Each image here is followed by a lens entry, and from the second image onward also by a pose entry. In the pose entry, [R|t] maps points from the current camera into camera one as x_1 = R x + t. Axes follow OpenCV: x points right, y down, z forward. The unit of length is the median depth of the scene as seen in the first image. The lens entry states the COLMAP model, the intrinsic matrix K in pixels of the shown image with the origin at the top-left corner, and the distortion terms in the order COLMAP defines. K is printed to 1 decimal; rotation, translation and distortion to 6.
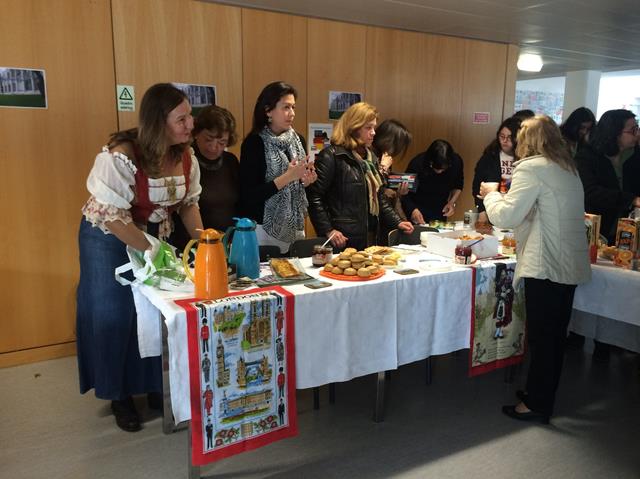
lens RADIAL K [[546.4, 0, 318.2], [0, 546.4, 237.6], [0, 0, 1]] dist [0.093176, -0.137573]
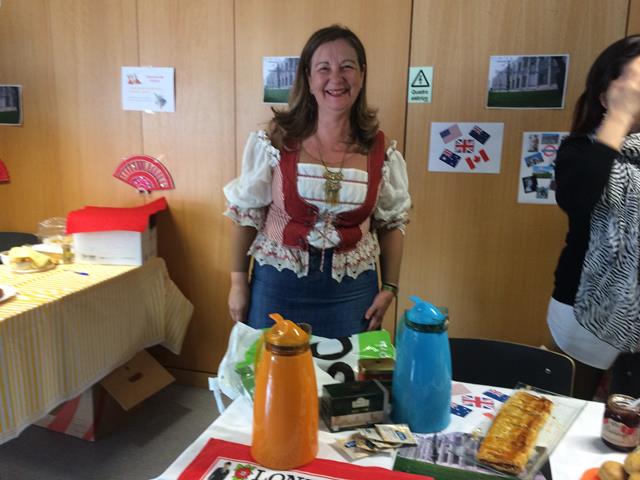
lens RADIAL K [[546.4, 0, 318.2], [0, 546.4, 238.1], [0, 0, 1]] dist [0.093176, -0.137573]
pose [[0.674898, 0.130073, -0.726357, 0.159019], [-0.143224, 0.988713, 0.043978, -0.109872], [0.723879, 0.074351, 0.685909, 0.680037]]
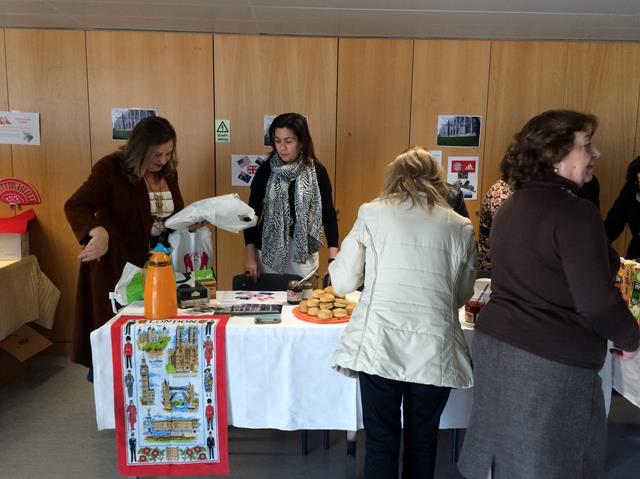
lens RADIAL K [[546.4, 0, 318.2], [0, 546.4, 237.6], [0, 0, 1]] dist [0.093176, -0.137573]
pose [[0.872887, 0.066559, -0.483362, 0.572365], [-0.090181, 0.995592, -0.025762, -0.043188], [0.479516, 0.066077, 0.875042, 0.219381]]
